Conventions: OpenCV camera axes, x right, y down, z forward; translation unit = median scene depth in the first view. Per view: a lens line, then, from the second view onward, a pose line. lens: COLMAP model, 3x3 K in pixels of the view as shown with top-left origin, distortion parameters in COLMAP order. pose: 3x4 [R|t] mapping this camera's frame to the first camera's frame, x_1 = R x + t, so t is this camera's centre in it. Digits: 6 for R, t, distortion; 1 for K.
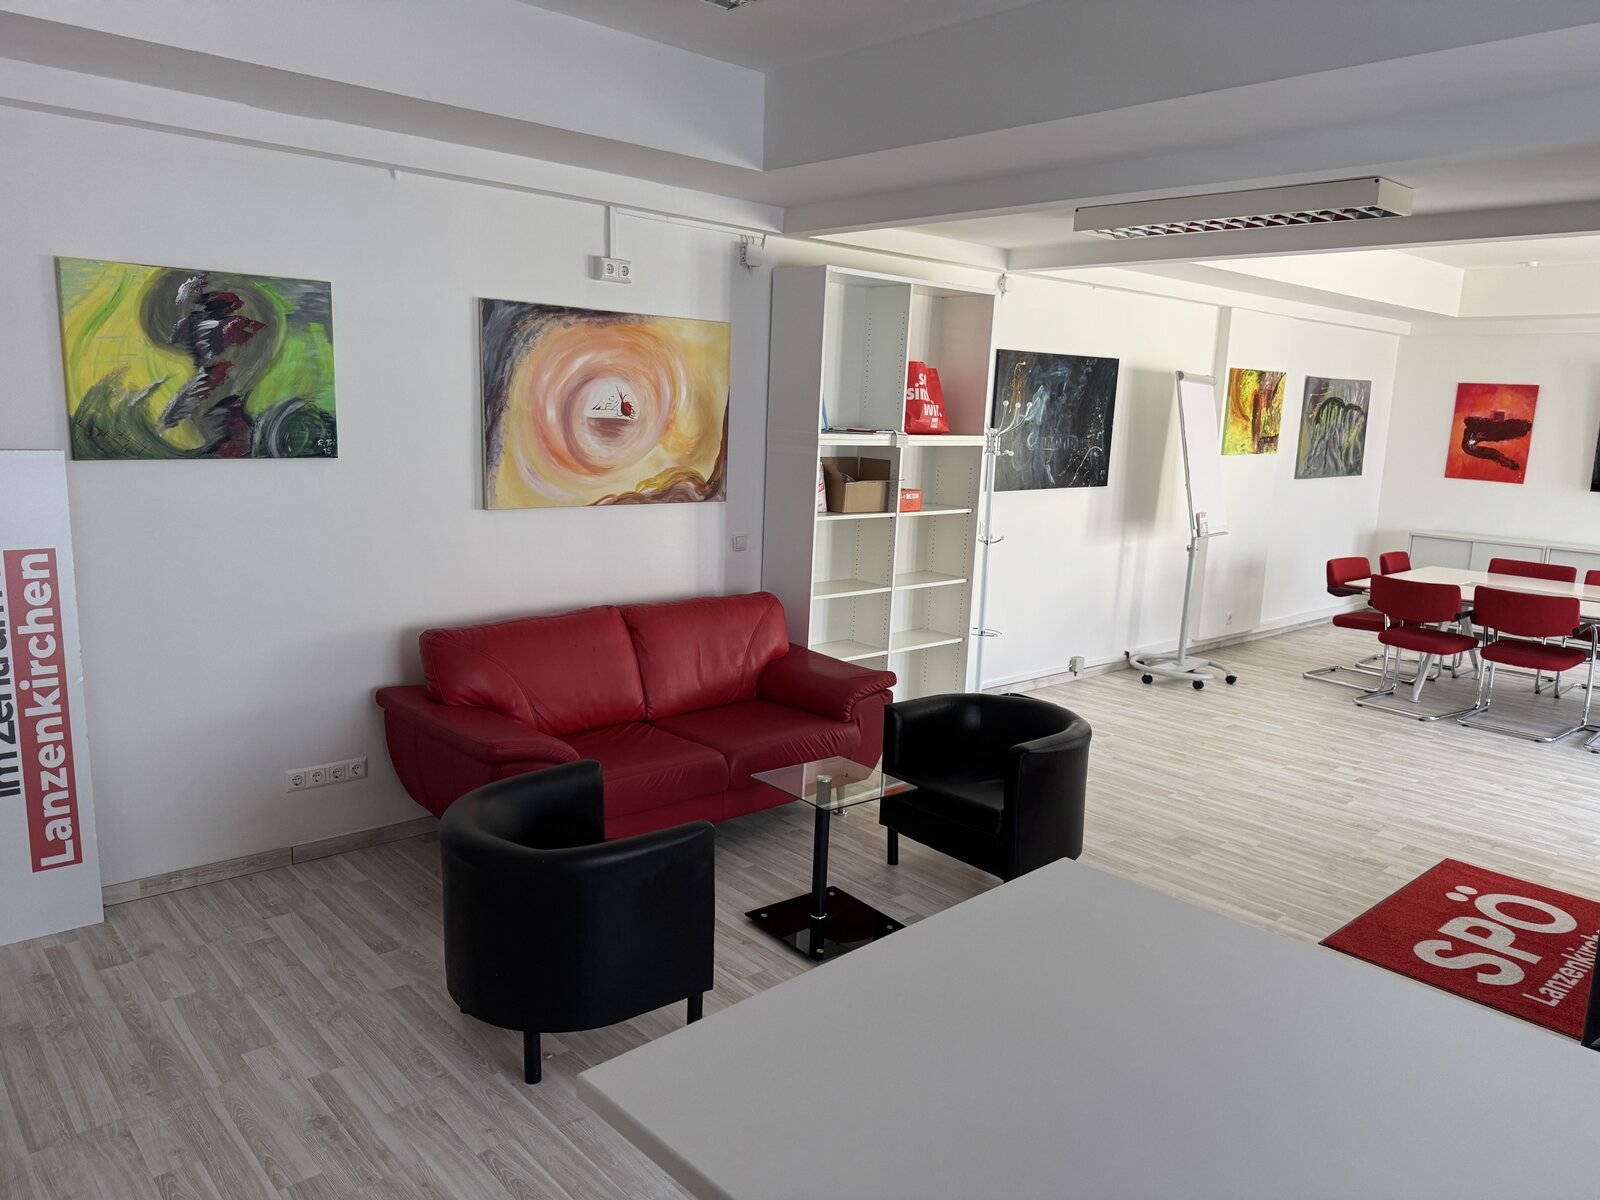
lens RADIAL K [[1111.2, 0, 801.1], [0, 1111.2, 605.9], [0, 0, 1]] dist [0.044734, -0.064433]
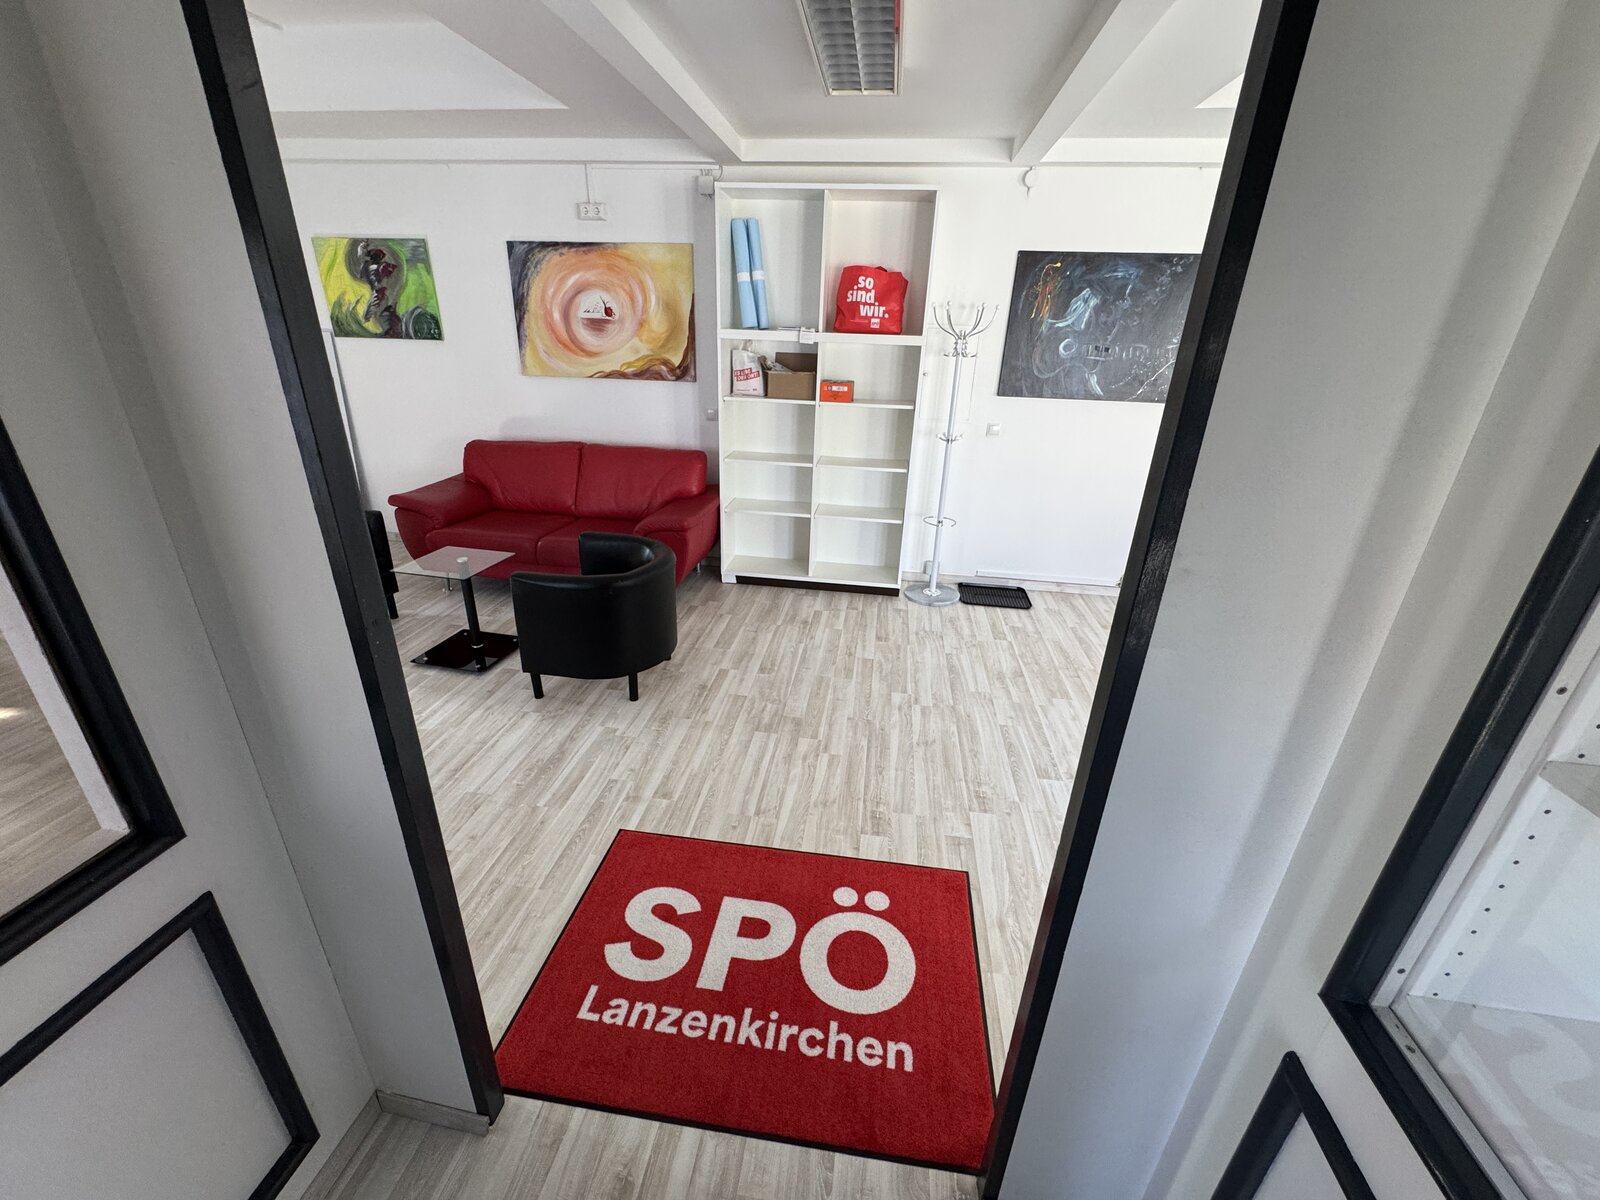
lens RADIAL K [[639.8, 0, 802.5], [0, 639.8, 601.6], [0, 0, 1]] dist [-0.003662, 0.000115]
pose [[0.648763, 0.281856, -0.706868, 0.708119], [-0.141932, 0.957397, 0.251487, -0.053330], [0.747637, -0.062829, 0.661129, 0.572111]]
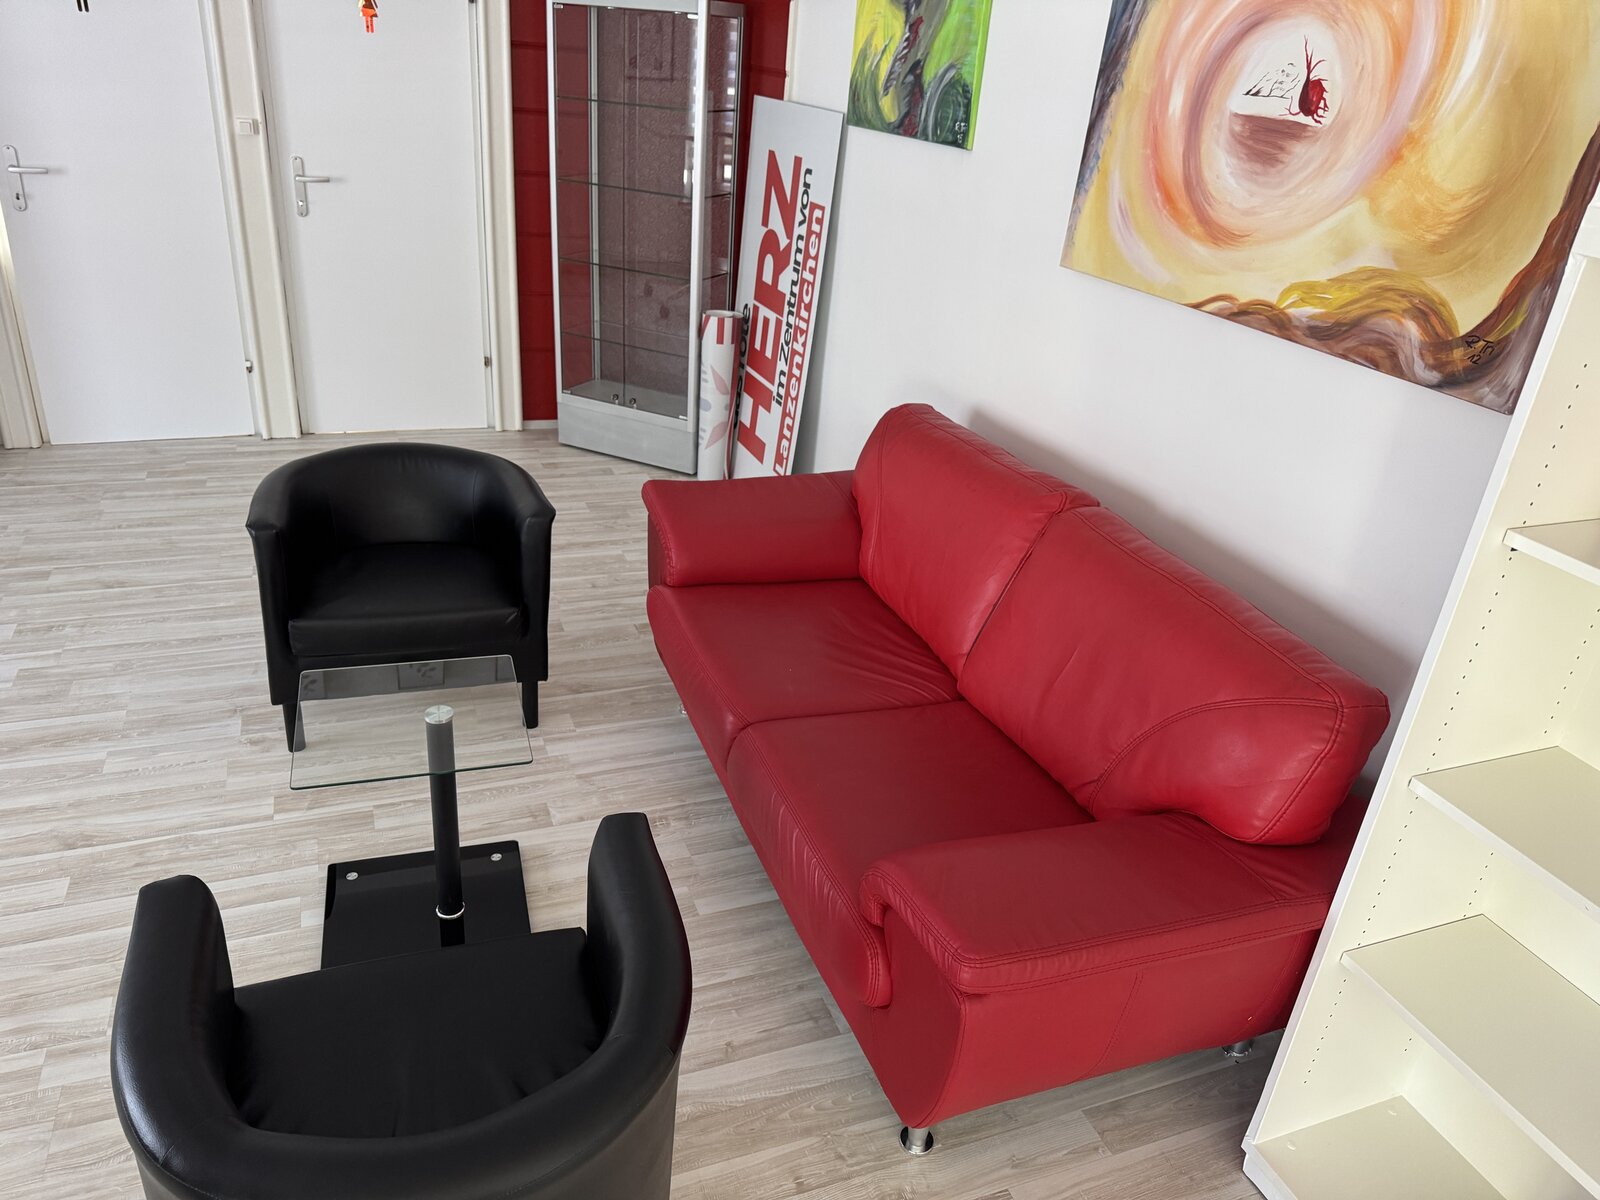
lens RADIAL K [[1147.5, 0, 803.8], [0, 1147.5, 616.6], [0, 0, 1]] dist [0.002662, -0.005149]
pose [[-0.339740, 0.358321, -0.869588, 0.334406], [-0.258195, 0.853527, 0.452578, -0.149676], [0.904385, 0.378282, -0.197461, 0.944306]]
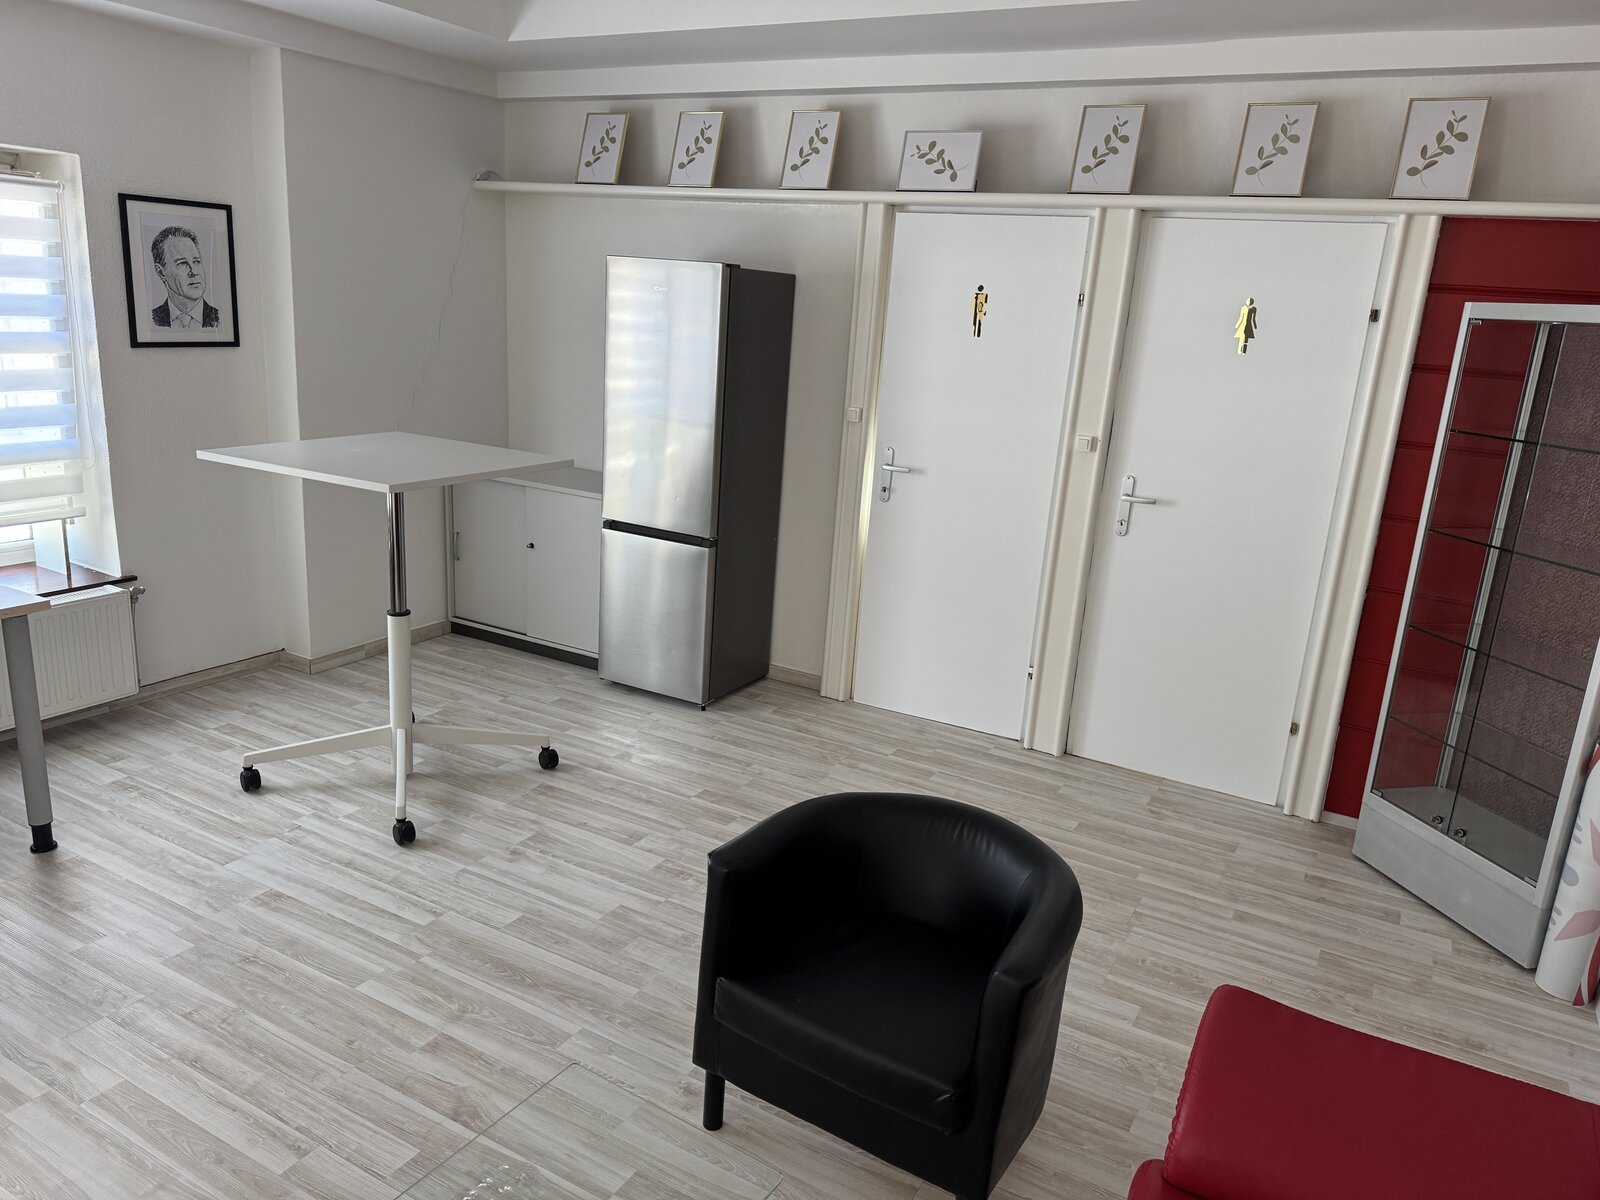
lens RADIAL K [[1111.2, 0, 801.1], [0, 1111.2, 605.9], [0, 0, 1]] dist [0.044734, -0.064433]
pose [[-0.941078, -0.012332, -0.337965, 0.063091], [-0.157712, 0.900019, 0.406316, -0.157569], [0.299165, 0.435676, -0.848933, 0.939103]]
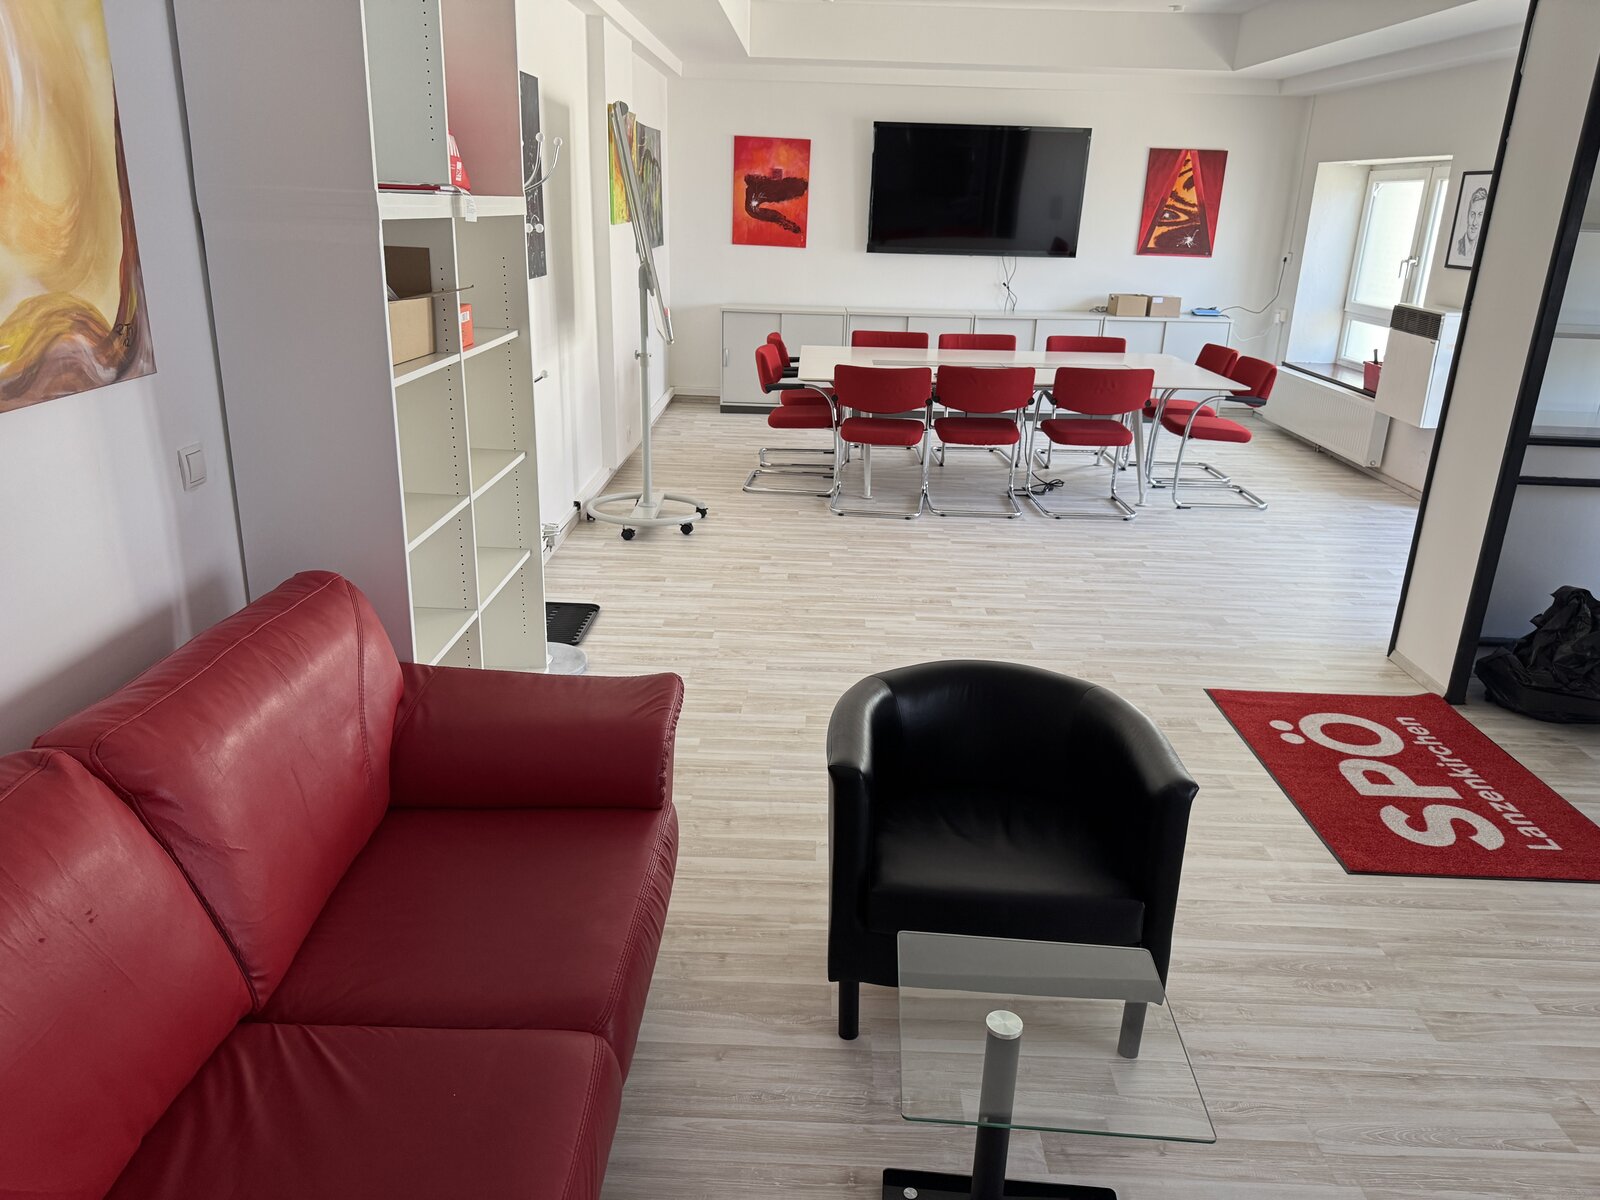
lens RADIAL K [[1117.5, 0, 800.0], [0, 1117.5, 600.0], [0, 0, 1]] dist [0.077894, -0.082696]
pose [[0.680353, -0.256214, 0.686640, -0.221856], [0.122707, 0.963498, 0.237938, -0.088258], [-0.722540, -0.077627, 0.686958, 0.570524]]
